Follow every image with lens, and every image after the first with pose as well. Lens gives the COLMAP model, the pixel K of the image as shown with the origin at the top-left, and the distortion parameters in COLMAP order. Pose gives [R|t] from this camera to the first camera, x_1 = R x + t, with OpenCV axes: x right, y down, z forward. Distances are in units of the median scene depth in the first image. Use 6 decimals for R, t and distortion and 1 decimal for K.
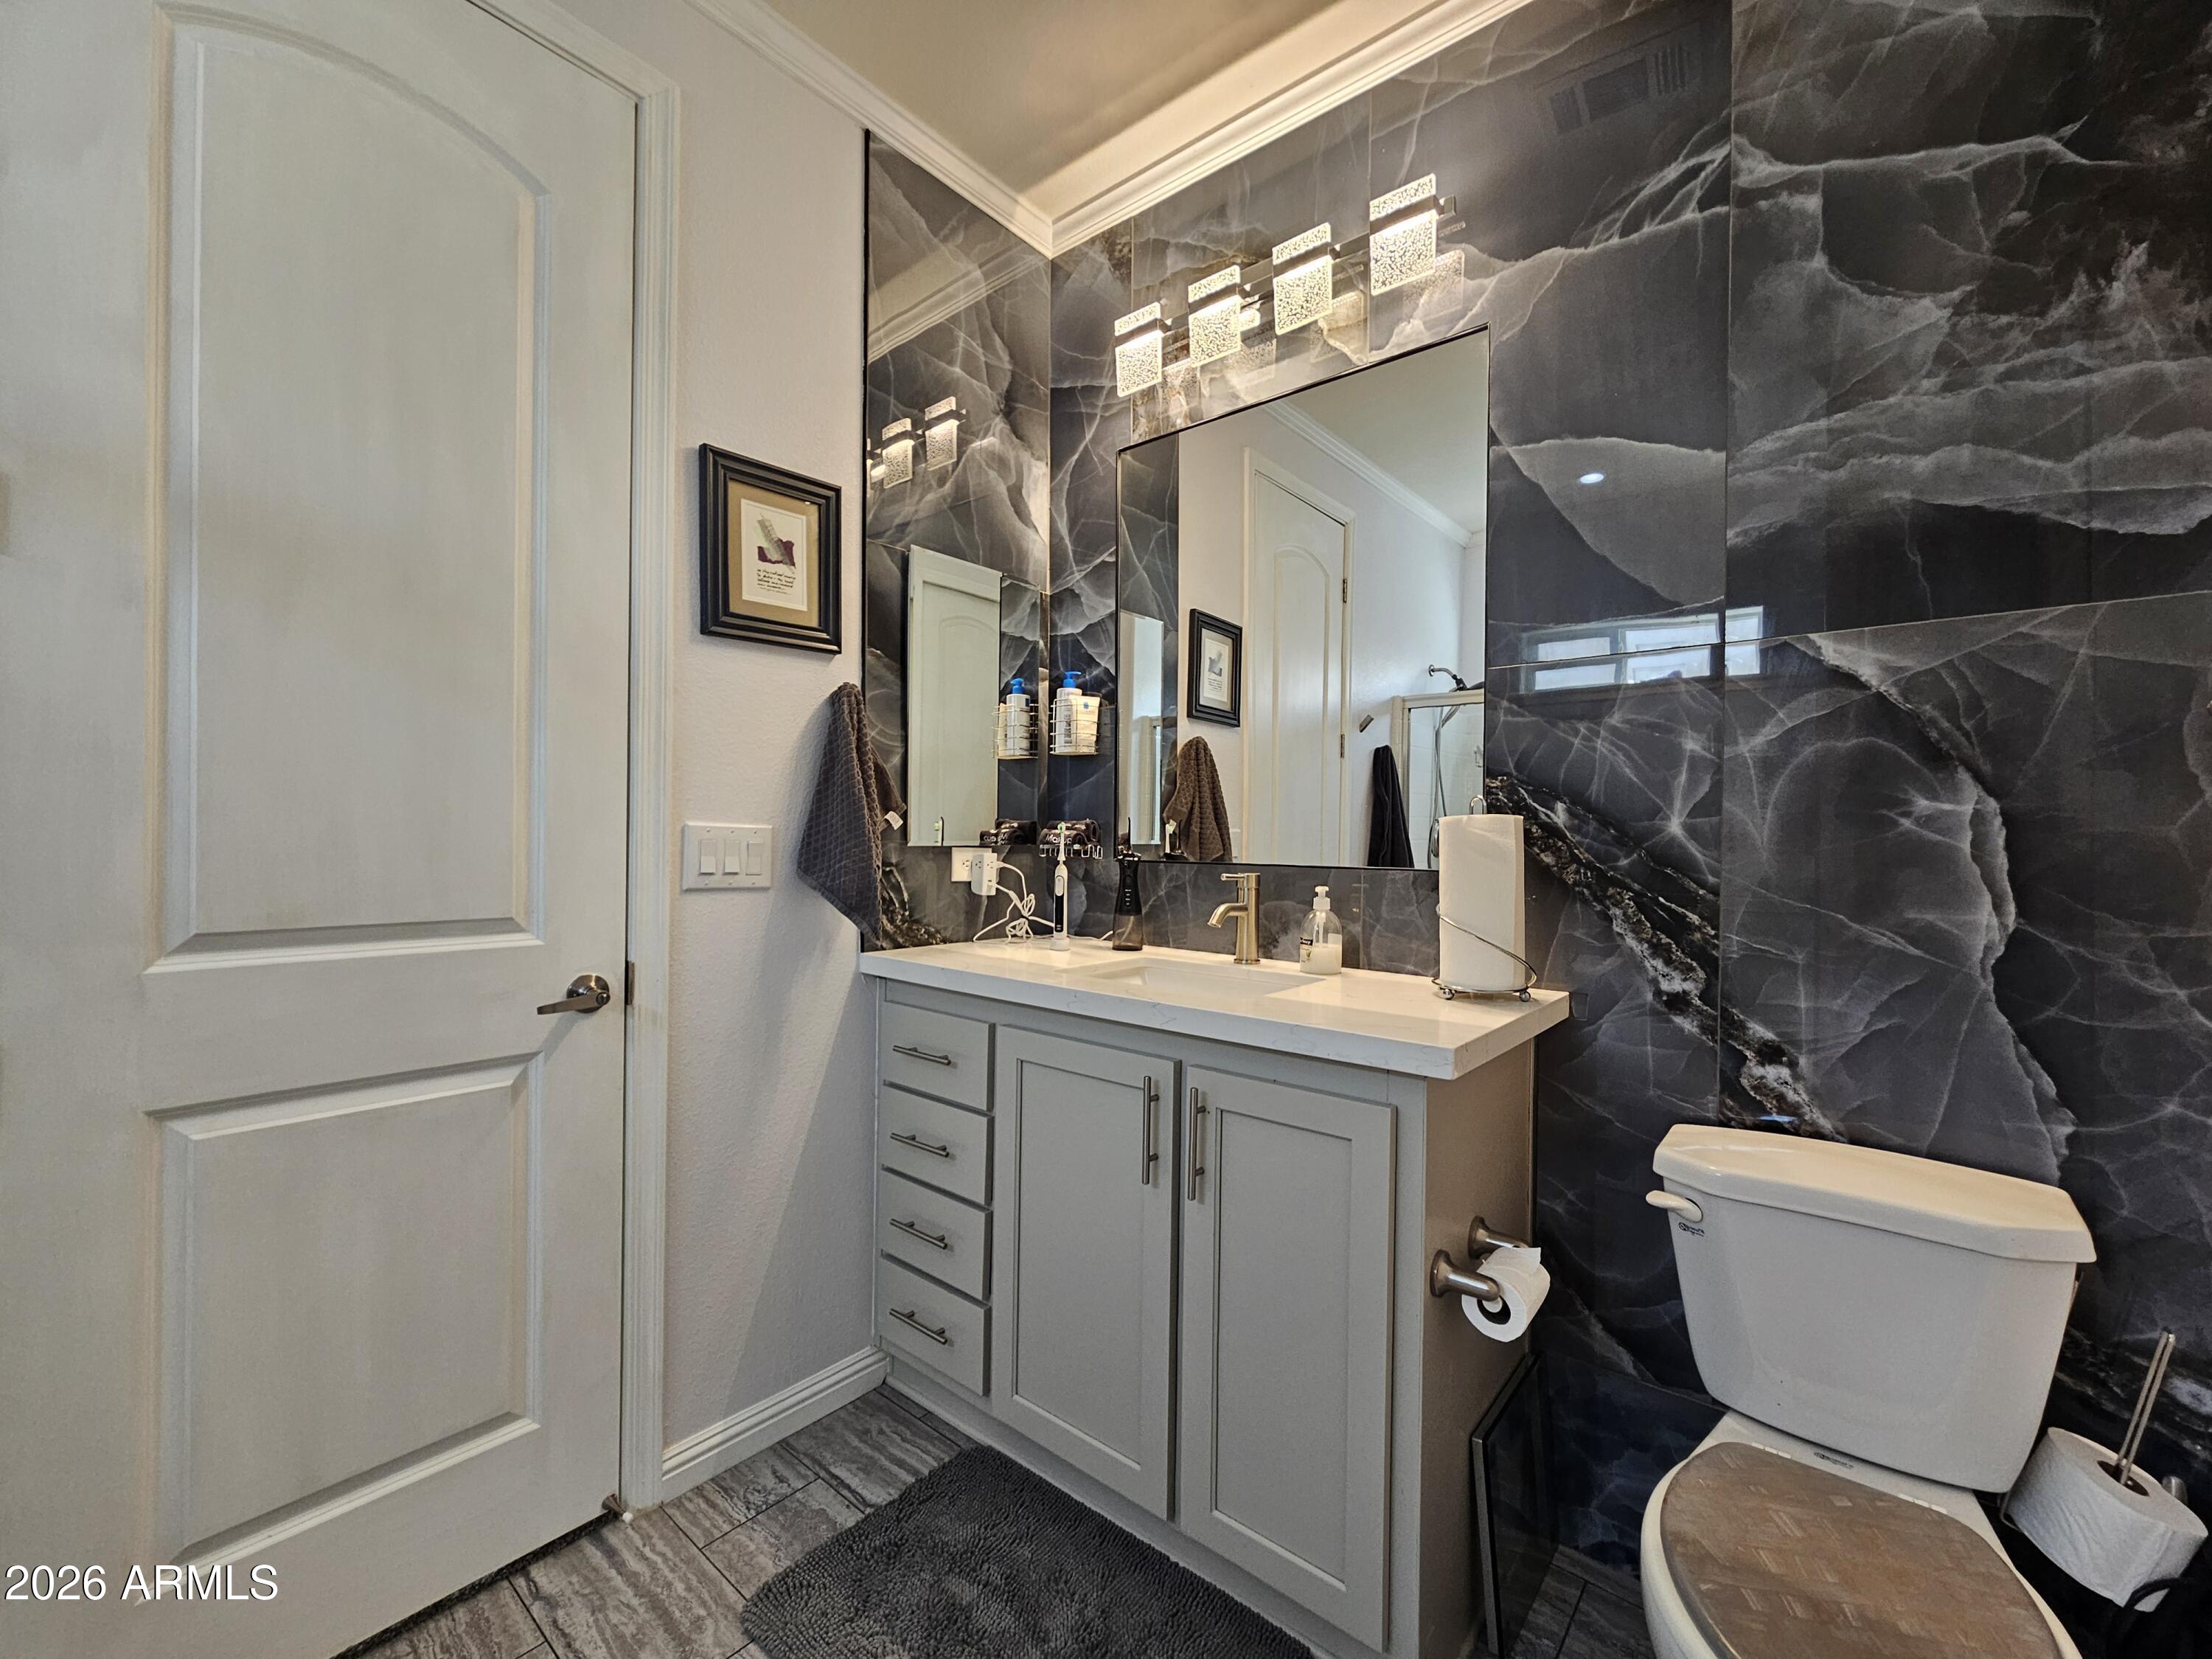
lens RADIAL K [[908.1, 0, 1102.5], [0, 908.1, 843.3], [0, 0, 1]] dist [-0.001941, 0.001056]
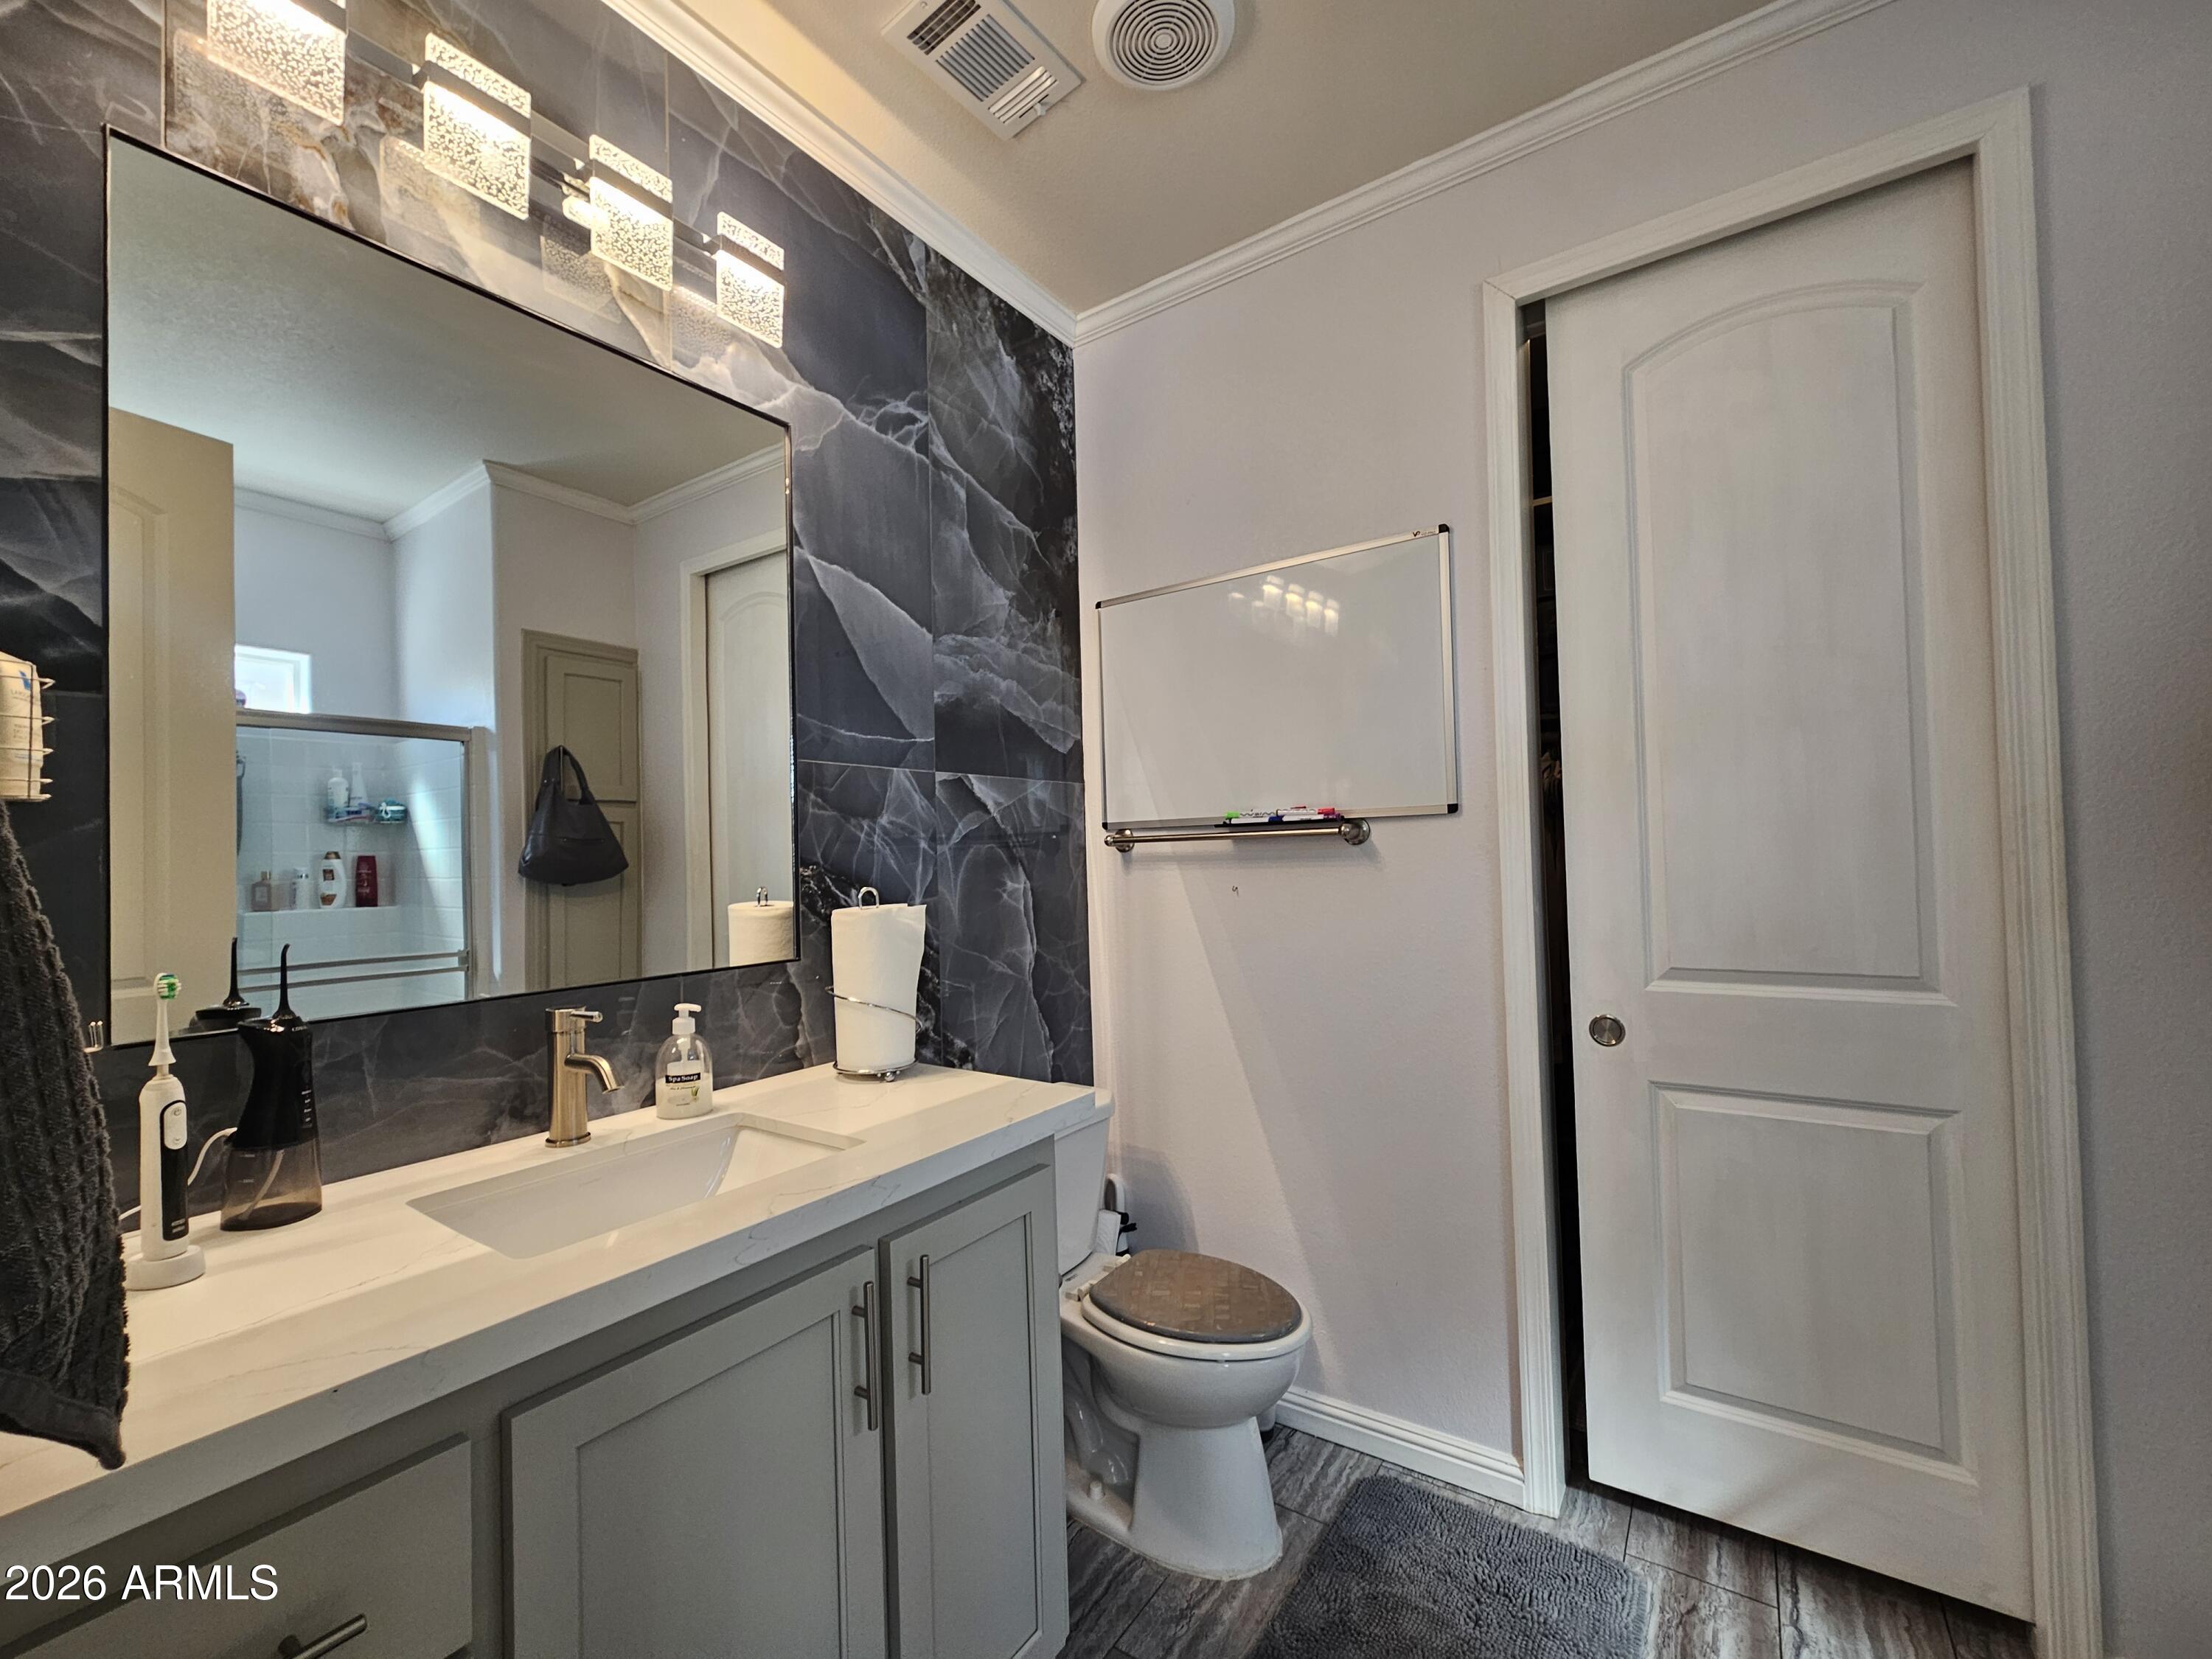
lens RADIAL K [[908.1, 0, 1102.5], [0, 908.1, 843.3], [0, 0, 1]] dist [-0.001941, 0.001056]
pose [[-0.086063, 0.007400, 0.996262, -0.729470], [0.032474, 0.999462, -0.004619, -0.096780], [-0.995760, 0.031955, -0.086257, 0.876922]]
